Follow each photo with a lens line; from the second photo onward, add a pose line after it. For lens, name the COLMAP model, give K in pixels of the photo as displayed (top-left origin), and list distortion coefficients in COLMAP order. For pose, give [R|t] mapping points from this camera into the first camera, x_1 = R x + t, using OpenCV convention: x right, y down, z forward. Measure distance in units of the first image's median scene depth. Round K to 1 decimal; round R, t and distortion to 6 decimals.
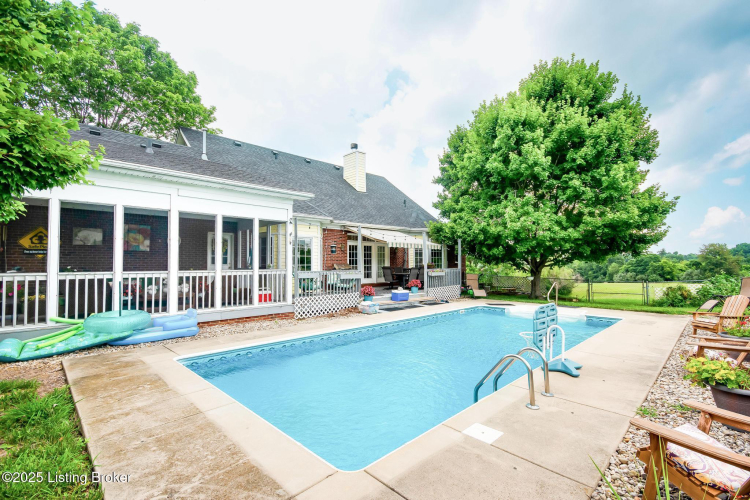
lens RADIAL K [[328.2, 0, 377.0], [0, 328.2, 255.3], [0, 0, 1]] dist [0.003619, 0.000114]
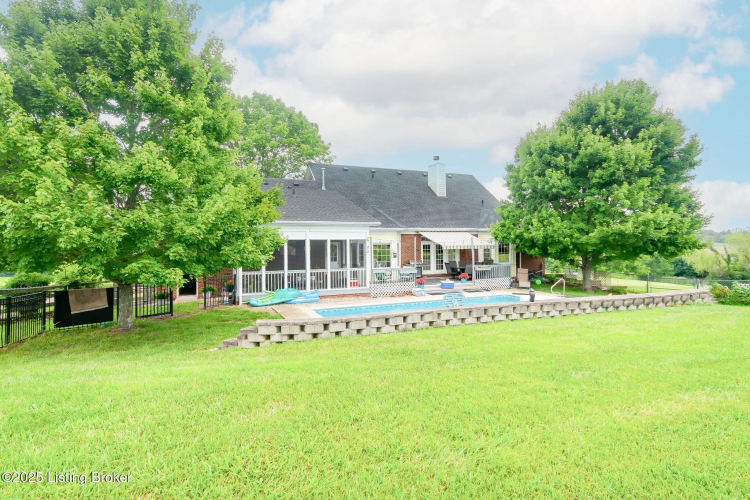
lens RADIAL K [[387.0, 0, 395.0], [0, 387.0, 243.5], [0, 0, 1]] dist [0.004509, 0.000686]
pose [[0.948799, 0.000529, -0.315879, 0.481783], [0.009756, 0.999472, 0.030979, -0.137728], [0.315728, -0.032475, 0.948294, -0.817842]]
